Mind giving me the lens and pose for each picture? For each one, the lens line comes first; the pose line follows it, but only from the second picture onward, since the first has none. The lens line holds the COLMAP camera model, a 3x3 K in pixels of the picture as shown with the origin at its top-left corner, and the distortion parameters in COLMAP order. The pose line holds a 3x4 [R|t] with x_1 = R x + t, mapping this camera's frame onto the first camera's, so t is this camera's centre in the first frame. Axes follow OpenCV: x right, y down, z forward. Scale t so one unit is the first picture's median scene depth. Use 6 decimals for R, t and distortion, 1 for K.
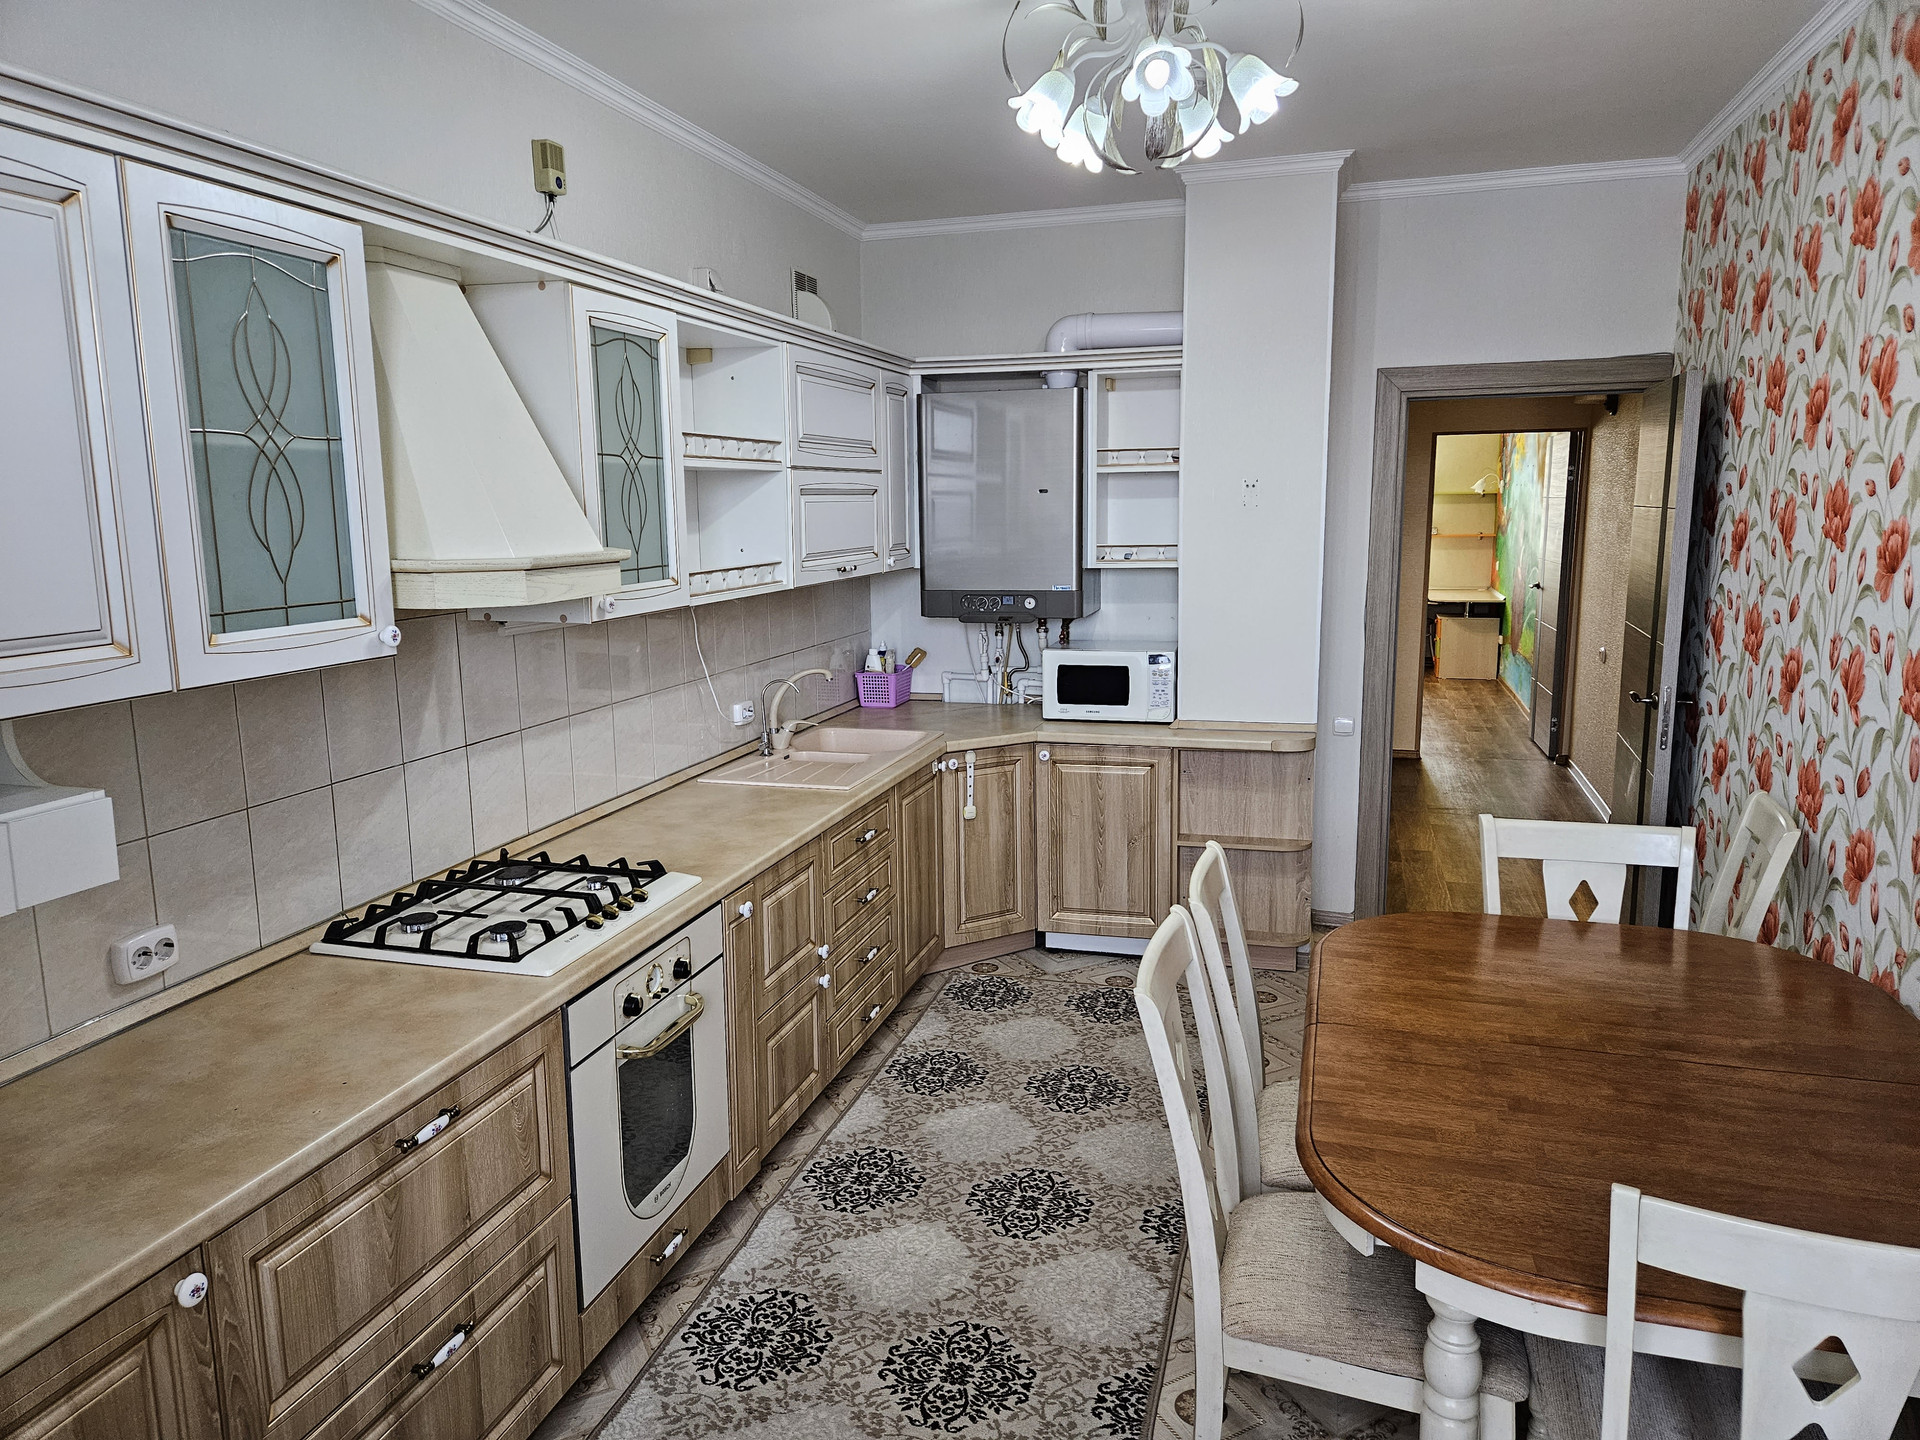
lens RADIAL K [[1285.6, 0, 953.4], [0, 1285.6, 716.8], [0, 0, 1]] dist [0.079185, -0.060305]
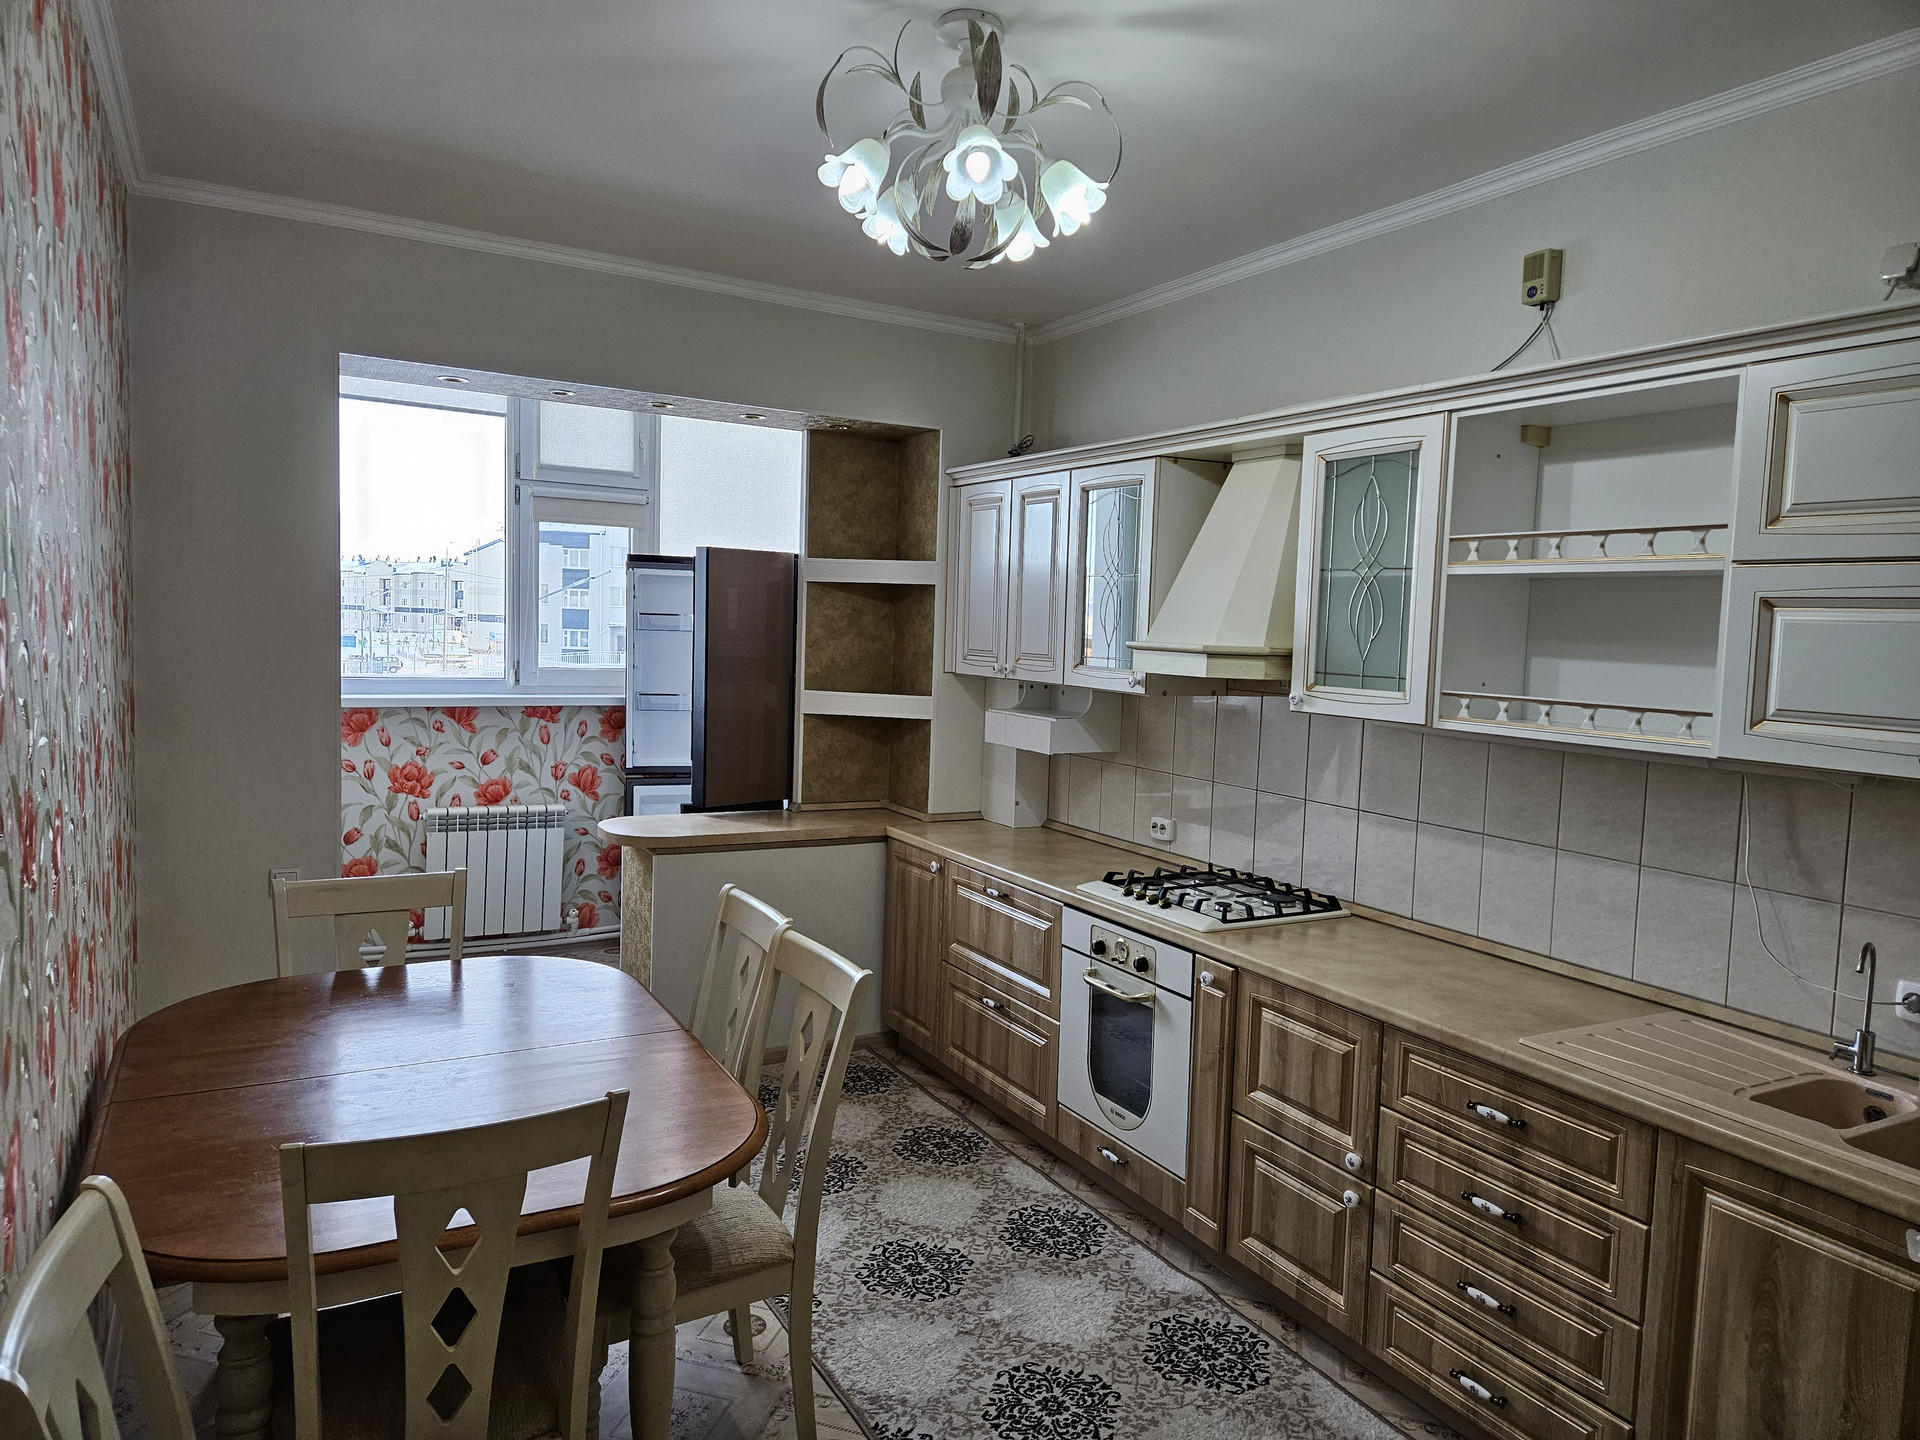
lens RADIAL K [[1285.6, 0, 962.1], [0, 1285.6, 714.9], [0, 0, 1]] dist [0.079185, -0.060305]
pose [[-0.698454, 0.039048, -0.714589, 0.786767], [-0.146907, 0.969423, 0.196562, -0.260297], [0.700415, 0.242267, -0.671361, 1.598317]]
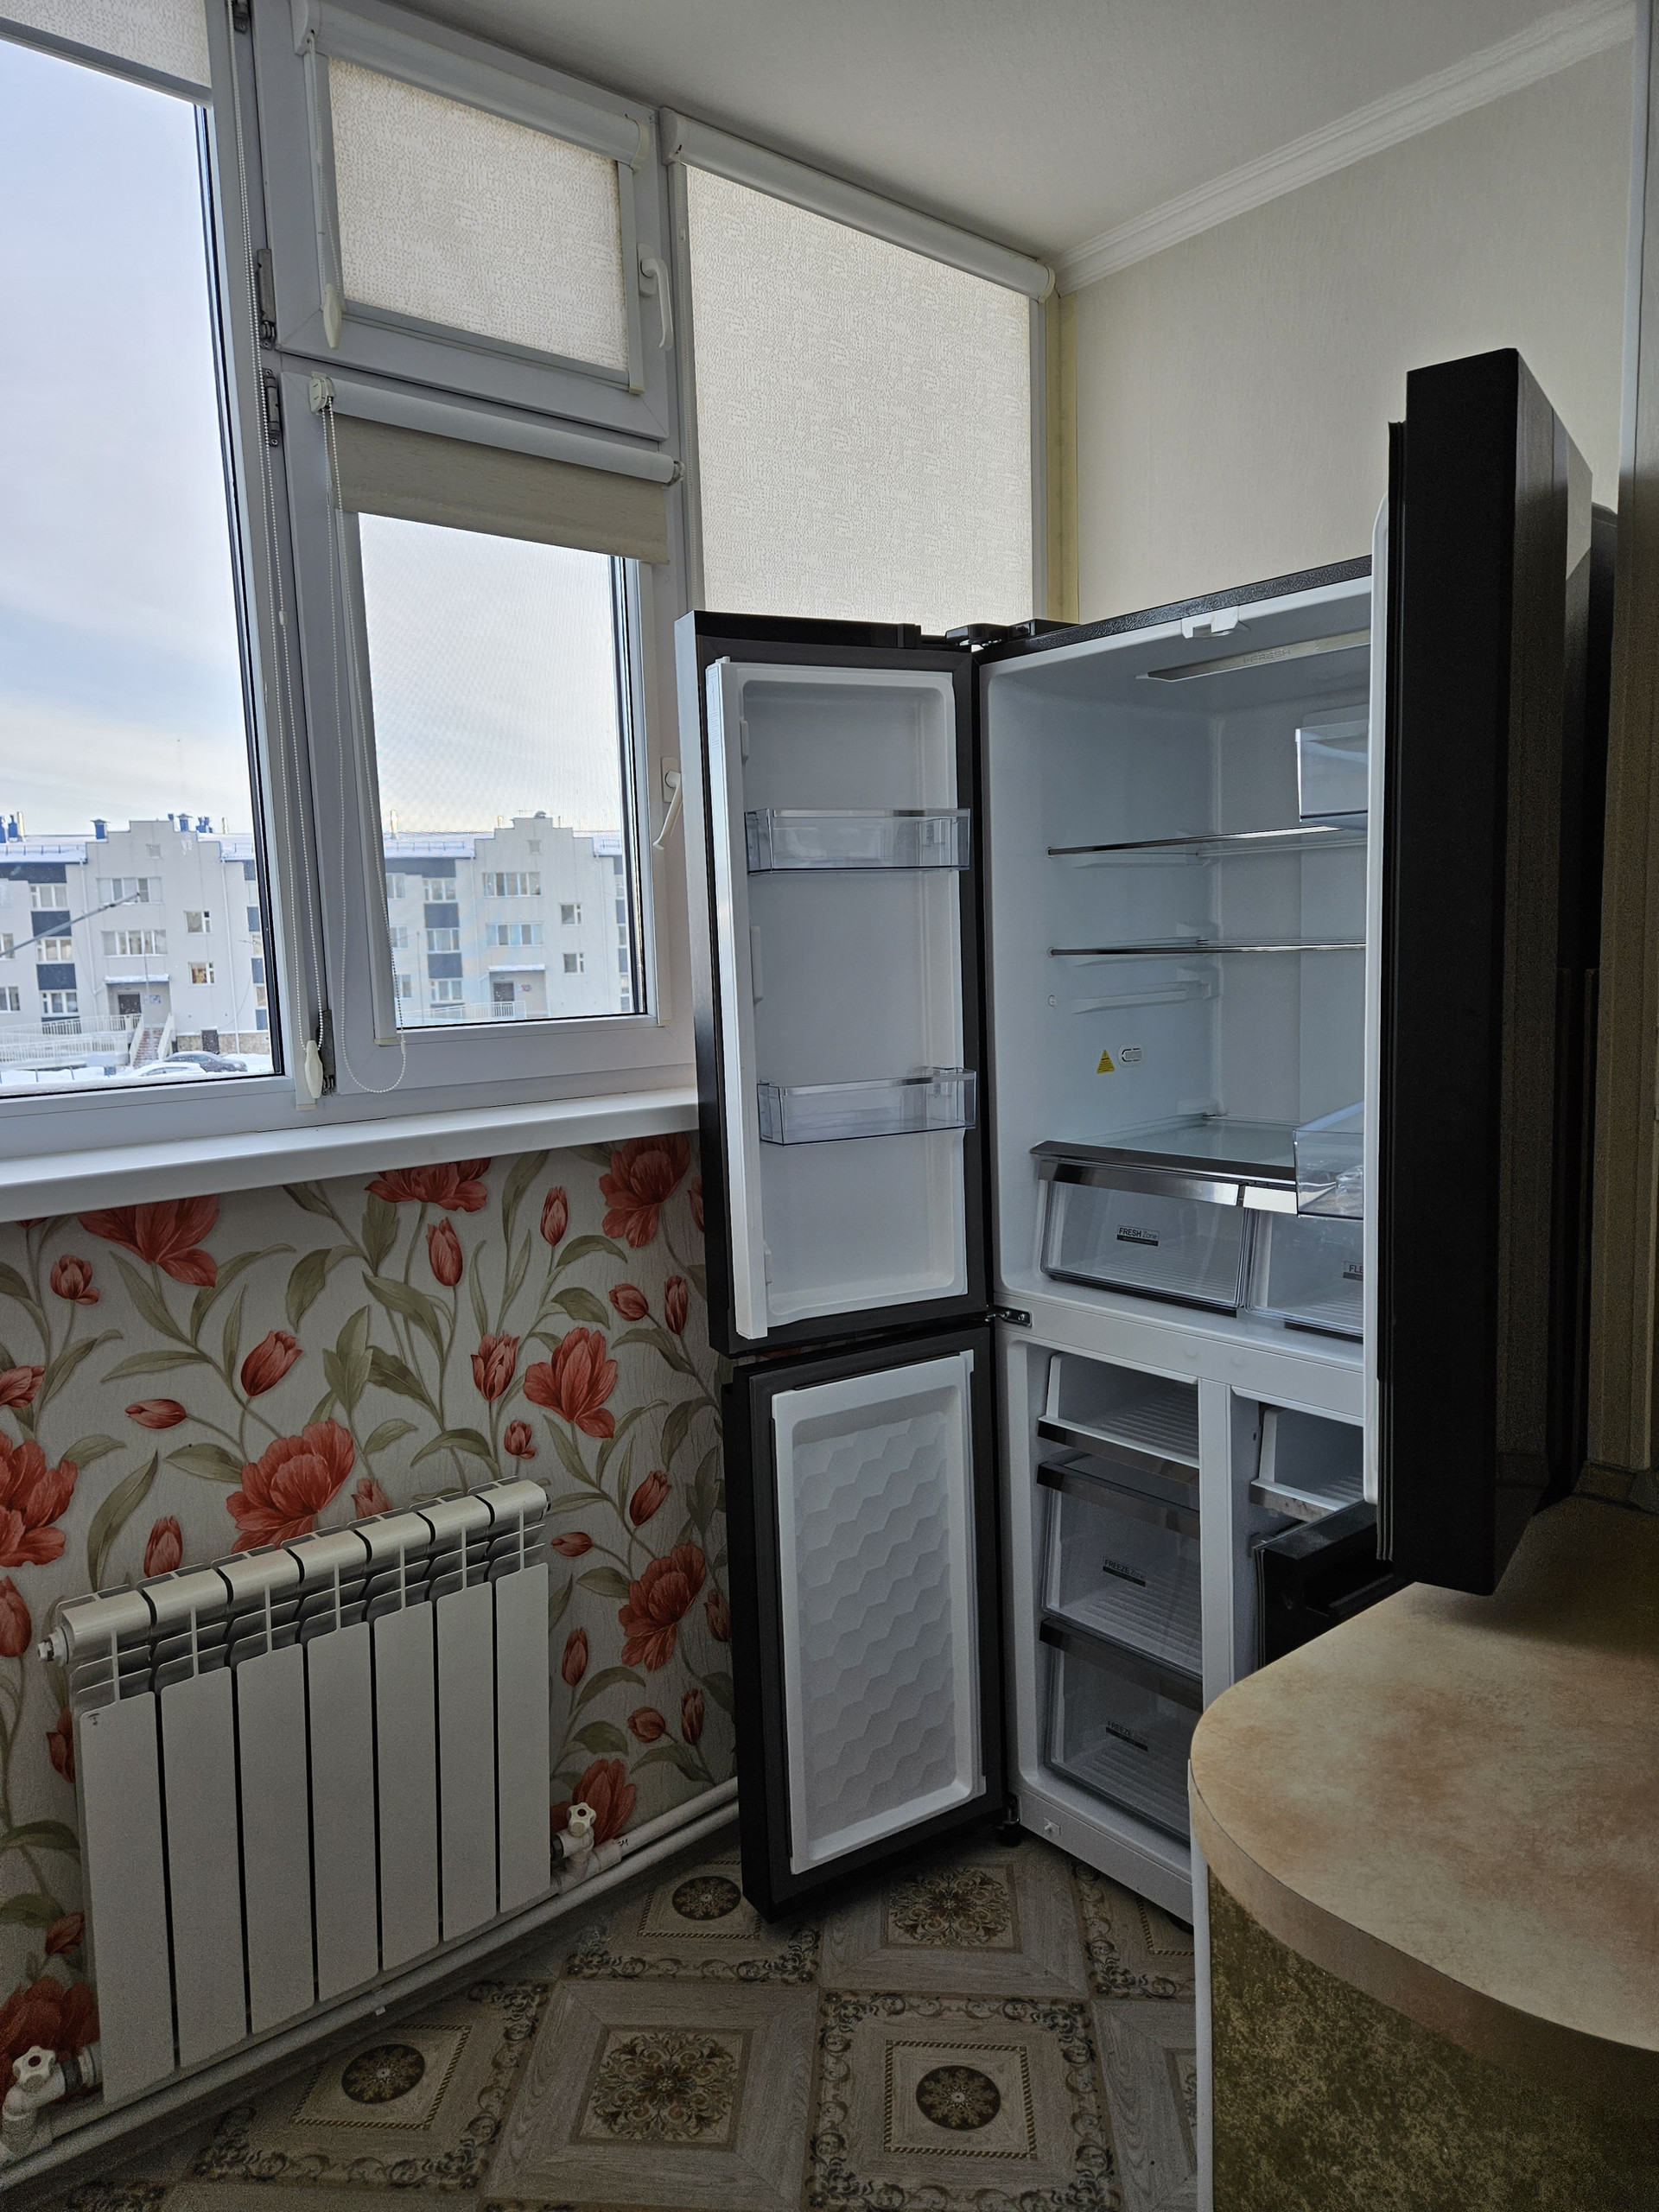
lens RADIAL K [[1481.1, 0, 830.3], [0, 1481.1, 1100.7], [0, 0, 1]] dist [0.079185, -0.060305]
pose [[-0.553927, 0.122269, -0.823538, 0.785018], [-0.100353, 0.972140, 0.211831, -0.259337], [0.826495, 0.199983, -0.526224, 1.593992]]
